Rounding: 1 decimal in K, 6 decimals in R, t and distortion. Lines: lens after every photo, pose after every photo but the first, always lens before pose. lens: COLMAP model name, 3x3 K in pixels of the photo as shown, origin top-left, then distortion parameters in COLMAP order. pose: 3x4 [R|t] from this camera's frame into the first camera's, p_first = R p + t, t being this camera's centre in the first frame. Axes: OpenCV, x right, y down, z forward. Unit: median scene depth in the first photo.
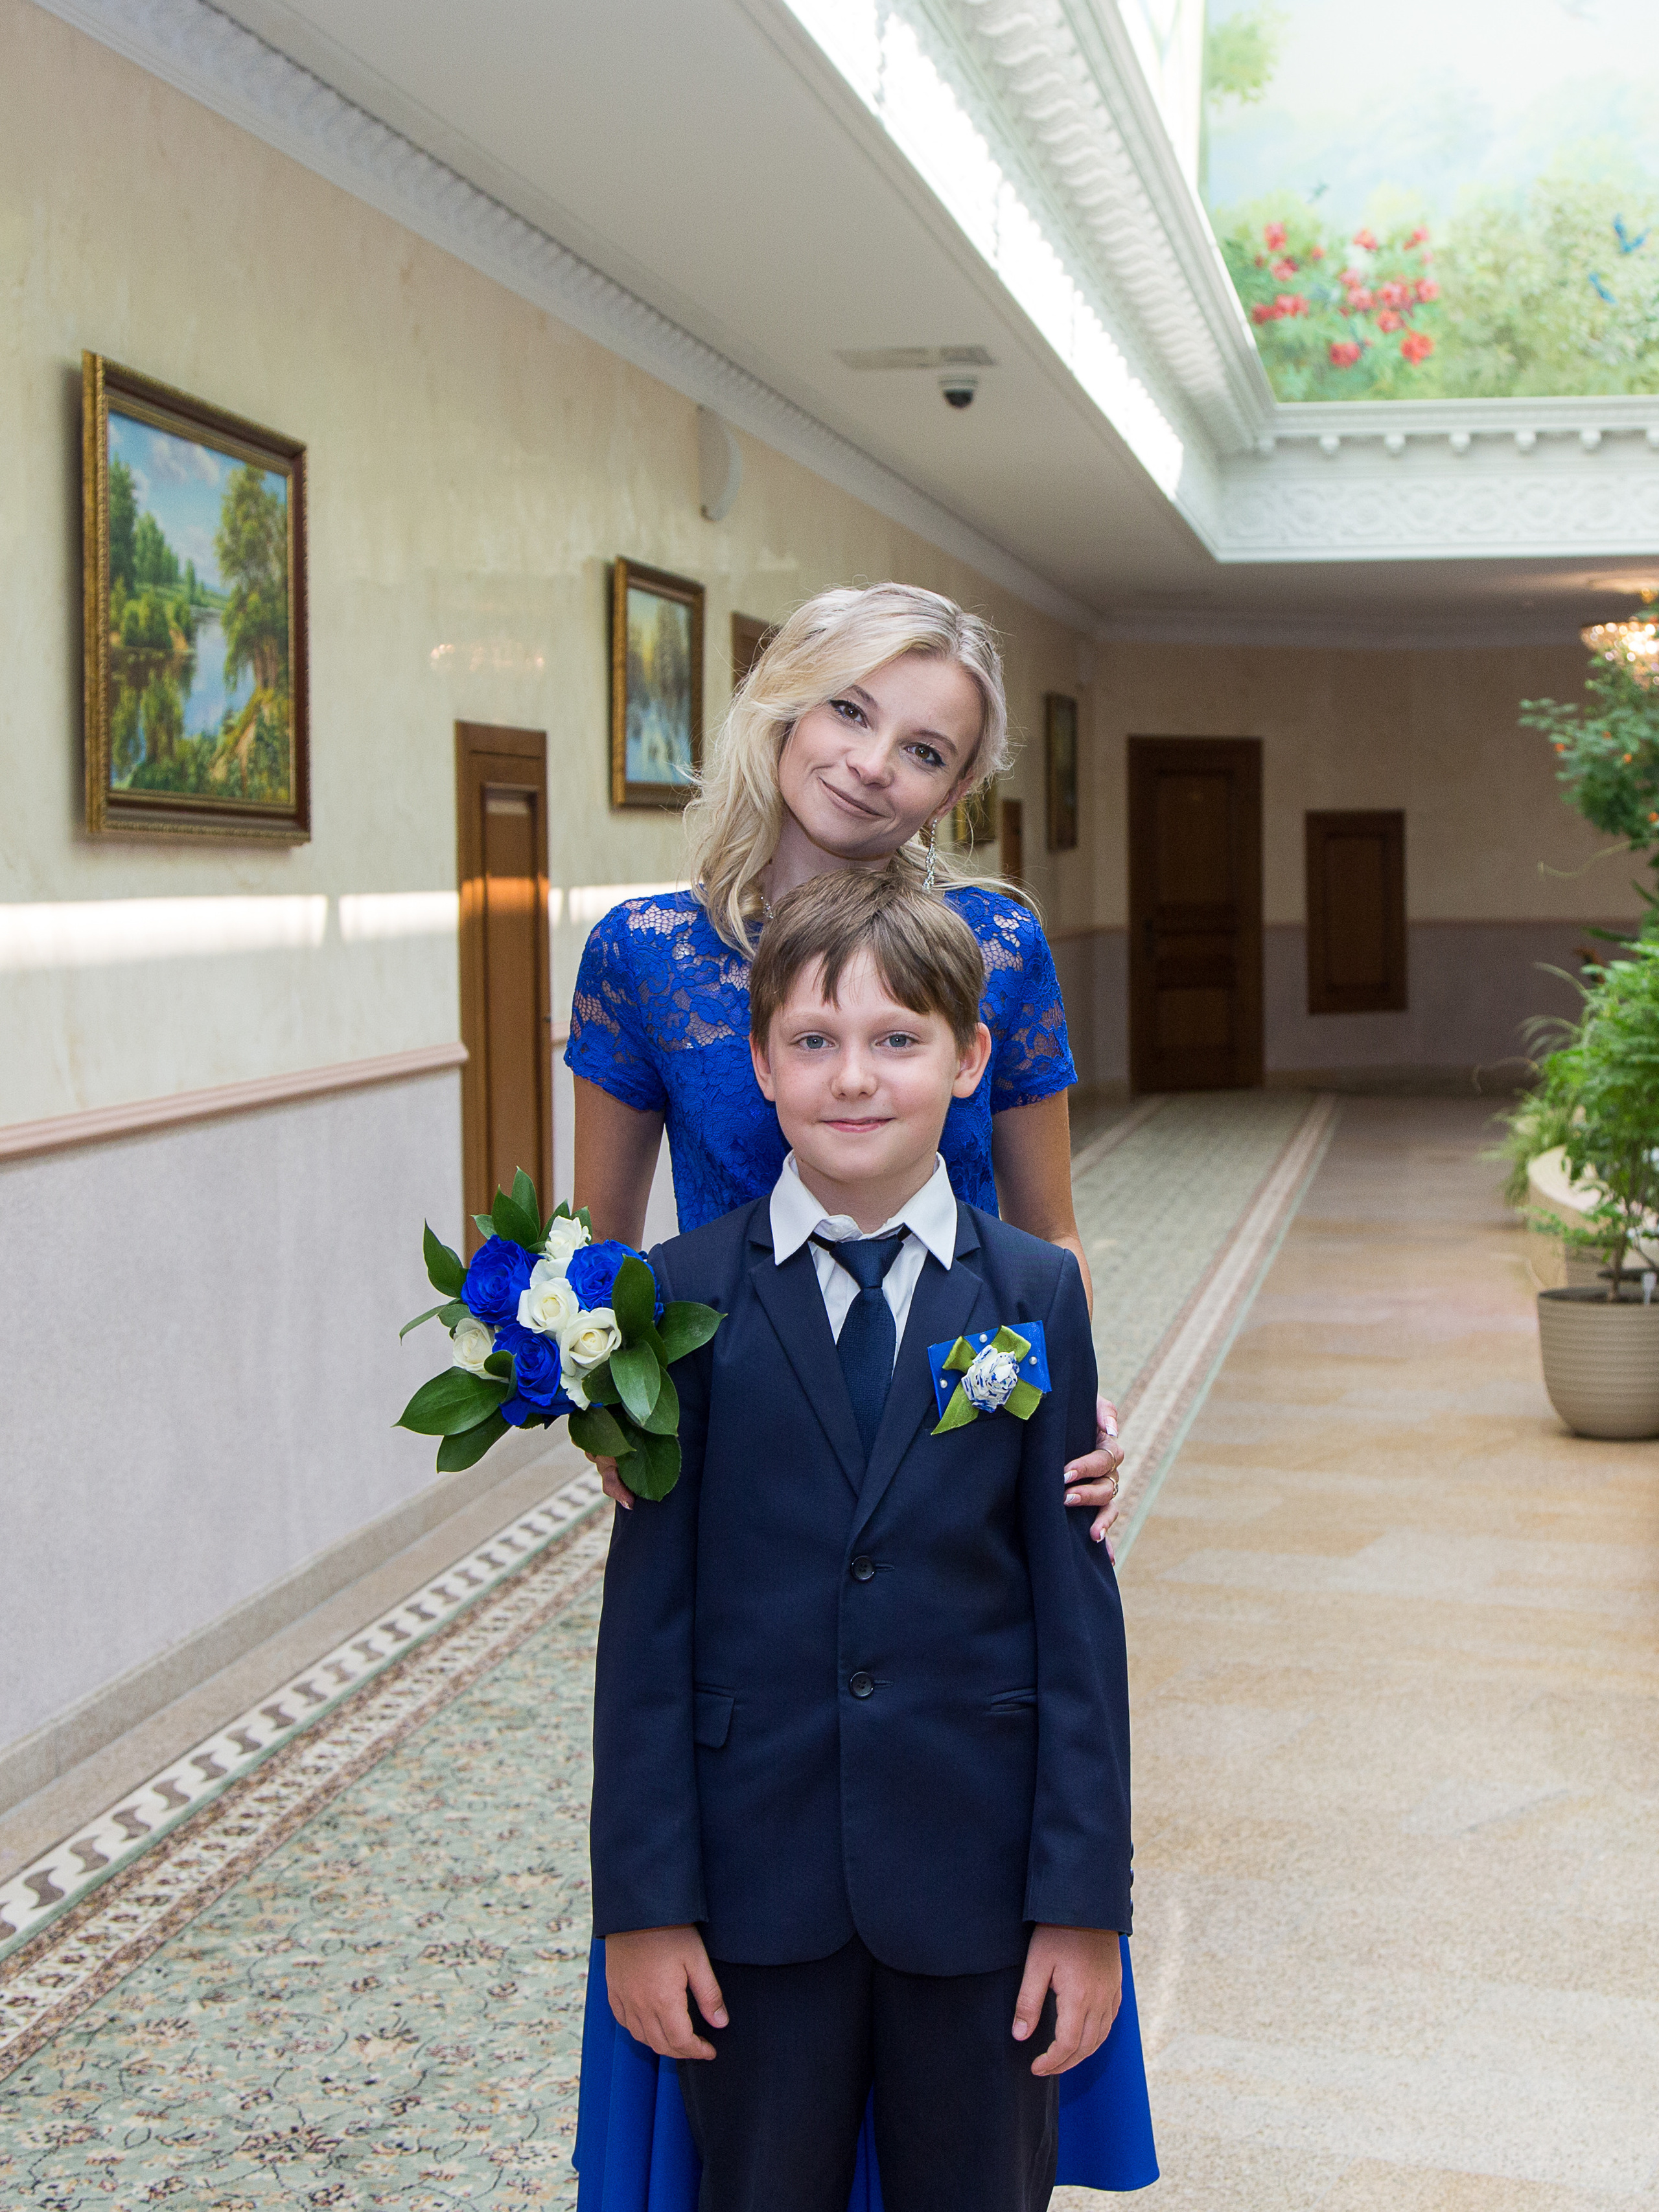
lens RADIAL K [[3454.6, 0, 1030.4], [0, 3454.6, 1040.5], [0, 0, 1]] dist [0.022417, -0.056696]
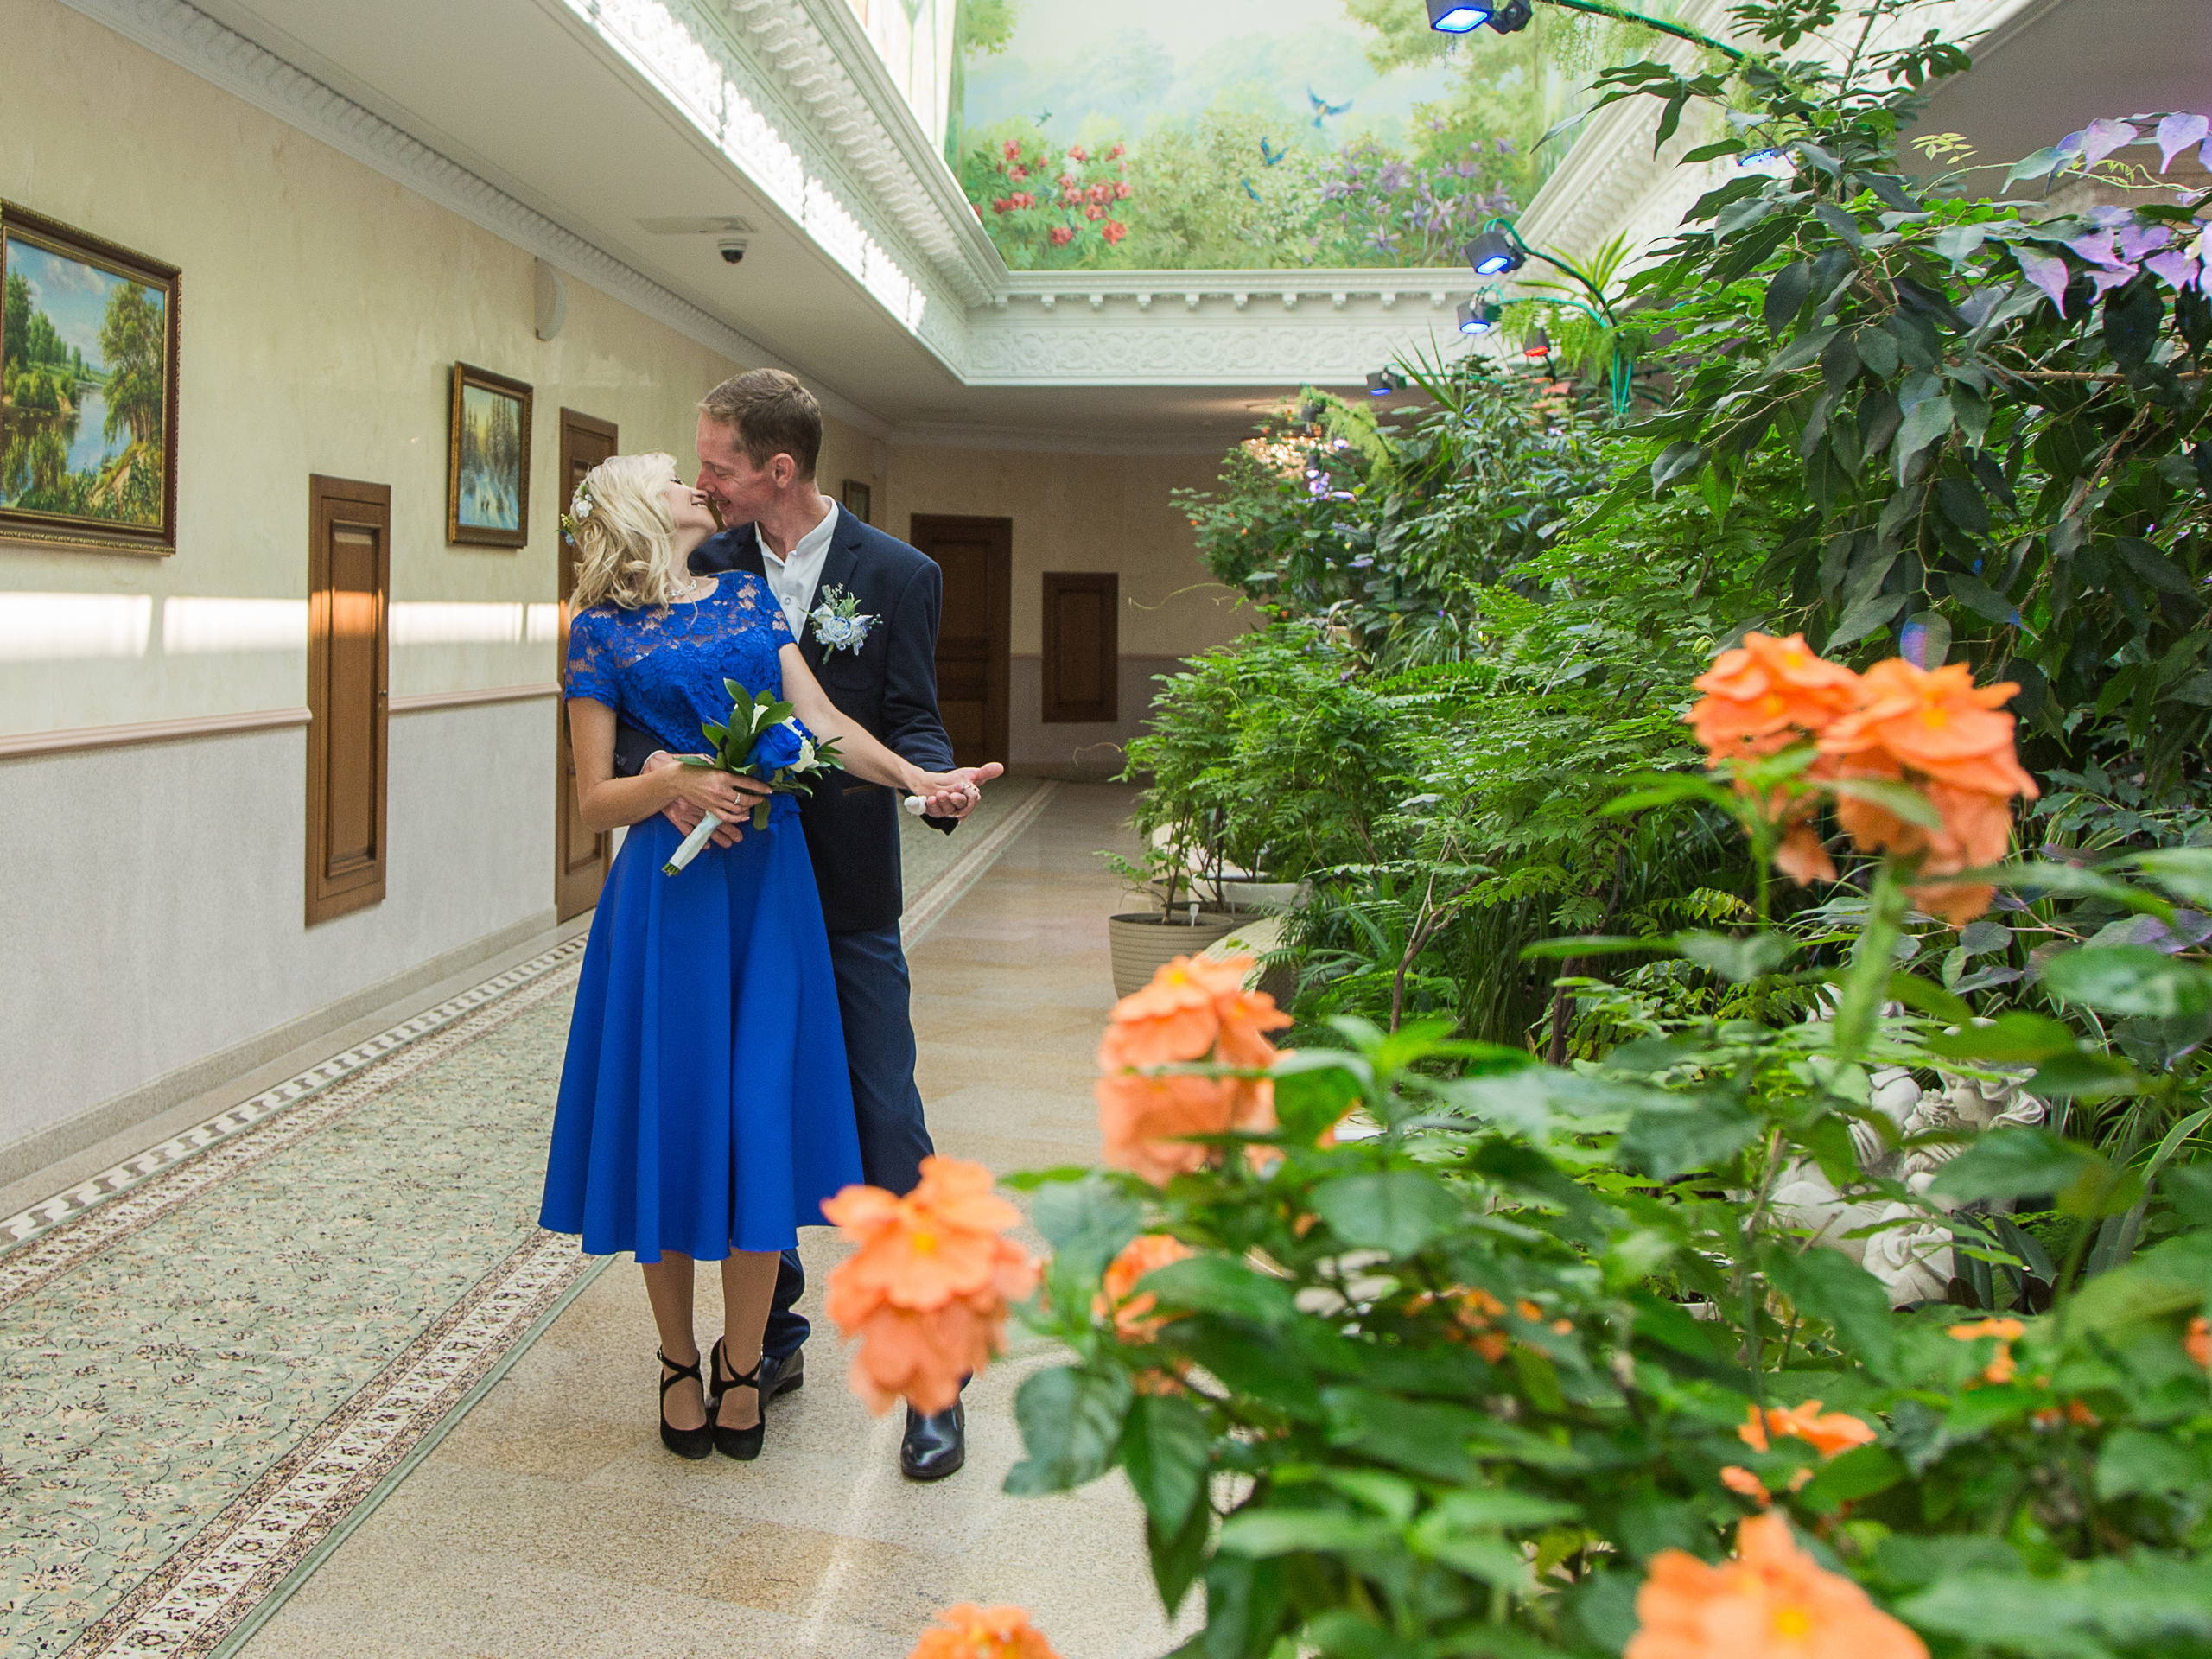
lens RADIAL K [[2538.1, 0, 759.0], [0, 2538.1, 645.4], [0, 0, 1]] dist [-0.002392, 0.019723]
pose [[0.998093, 0.022979, -0.057290, 0.060698], [-0.025233, 0.998923, -0.038939, 0.009106], [0.056334, 0.040310, 0.997598, 0.001229]]
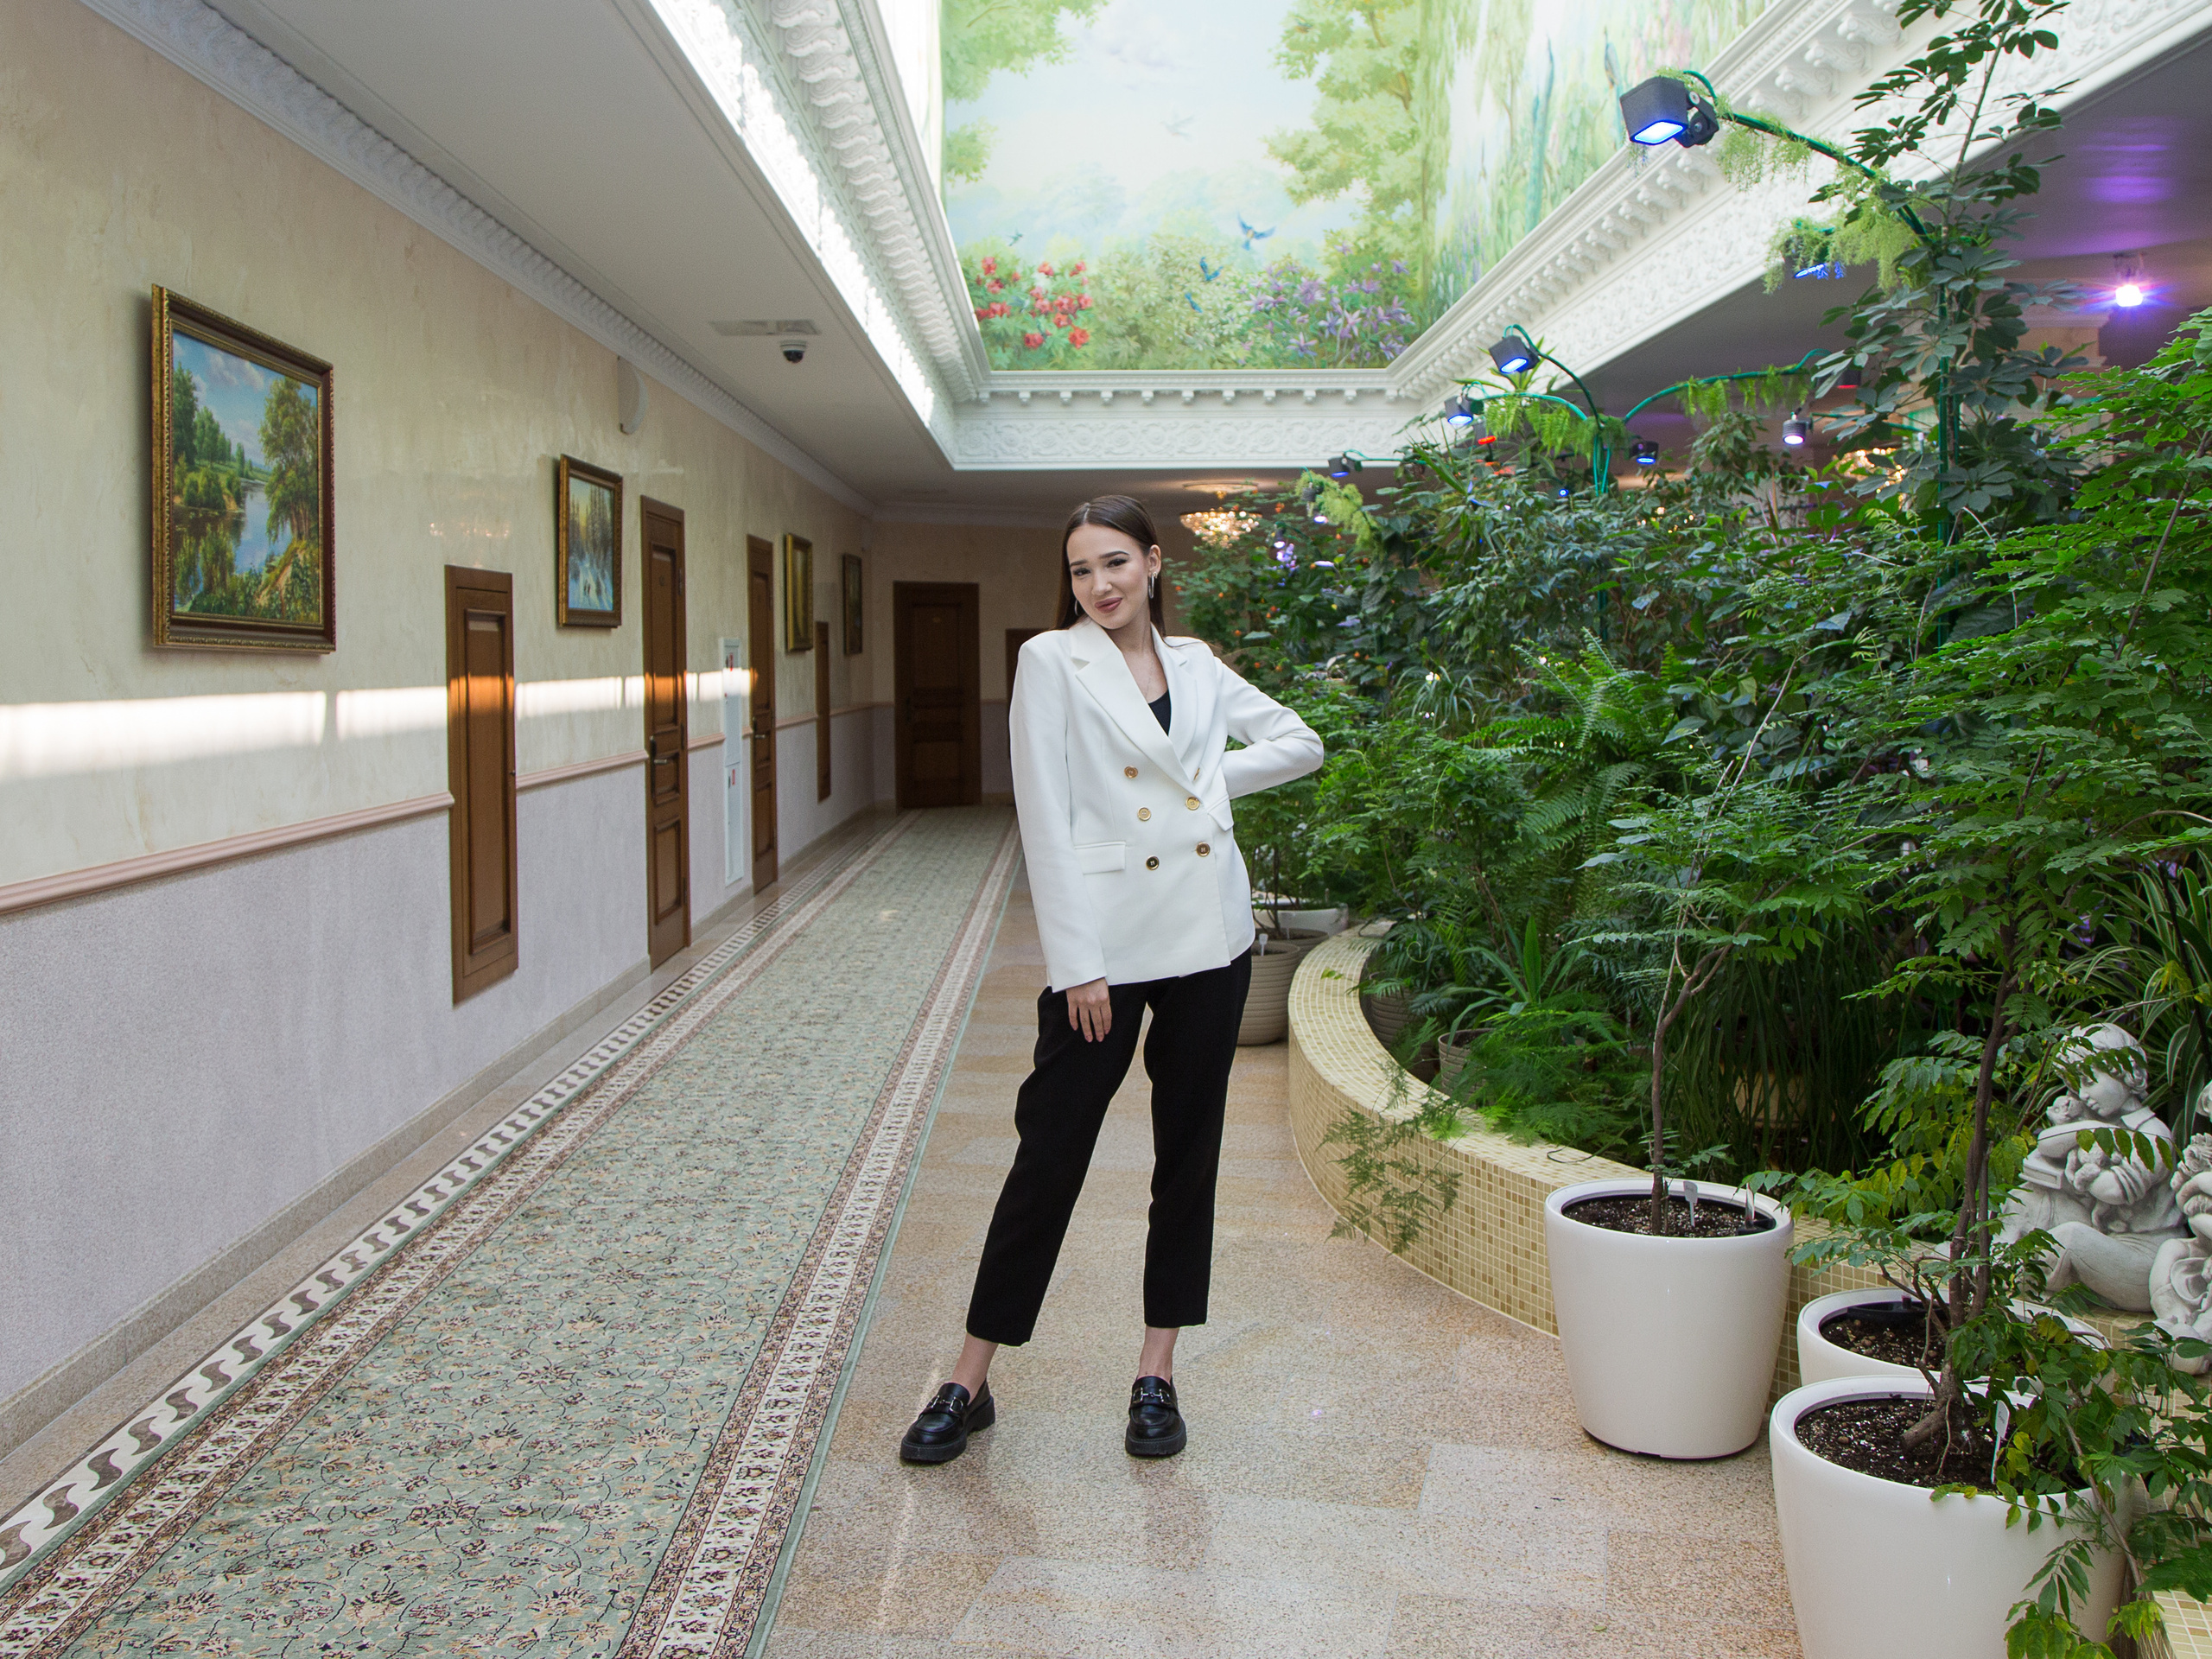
lens RADIAL K [[2101.8, 0, 1116.4], [0, 2101.8, 699.6], [0, 0, 1]] dist [0.003152, 0.003044]
pose [[0.990249, -0.005289, 0.139206, -0.011556], [0.009882, 0.999429, -0.032320, -0.005615], [-0.138956, 0.033380, 0.989736, 0.090657]]
